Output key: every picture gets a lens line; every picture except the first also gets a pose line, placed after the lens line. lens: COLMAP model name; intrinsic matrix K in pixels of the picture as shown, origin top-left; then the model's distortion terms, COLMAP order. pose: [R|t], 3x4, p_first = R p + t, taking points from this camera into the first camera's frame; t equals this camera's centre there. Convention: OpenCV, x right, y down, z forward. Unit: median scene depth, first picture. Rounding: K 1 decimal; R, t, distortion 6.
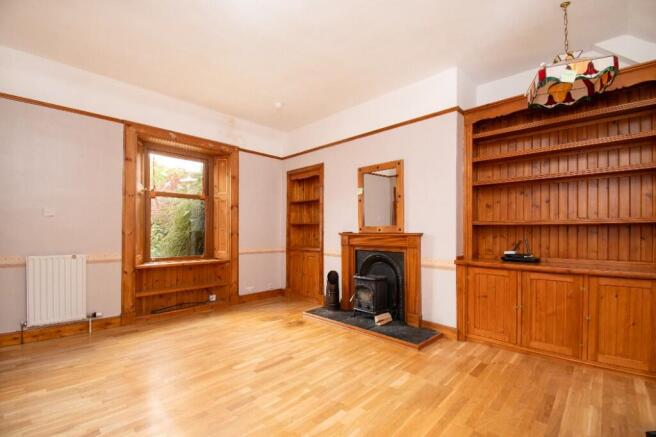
lens RADIAL K [[296.1, 0, 335.0], [0, 296.1, 230.8], [0, 0, 1]] dist [-0.000074, -0.000724]
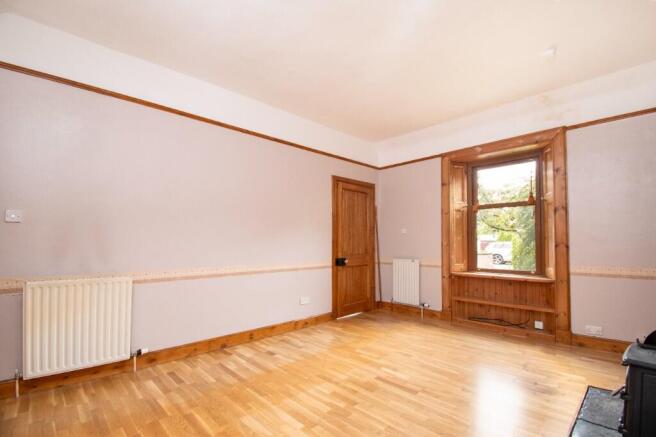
lens RADIAL K [[296.1, 0, 335.0], [0, 296.1, 230.8], [0, 0, 1]] dist [-0.000074, -0.000724]
pose [[-0.035332, -0.047211, -0.998260, 0.534876], [0.006652, 0.998850, -0.047475, 0.006073], [0.999354, -0.008318, -0.034977, 0.597296]]
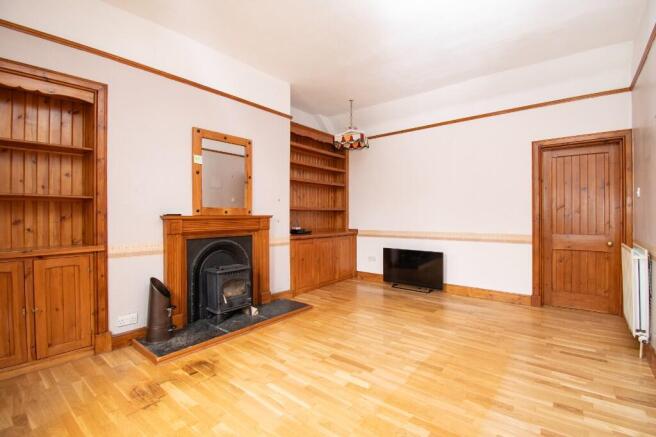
lens RADIAL K [[298.3, 0, 336.9], [0, 298.3, 216.3], [0, 0, 1]] dist [0.002079, -0.000312]
pose [[-0.091544, -0.002853, 0.995797, -0.765193], [0.000544, 0.999996, 0.002915, 0.007100], [-0.995801, 0.000808, -0.091542, 0.791047]]
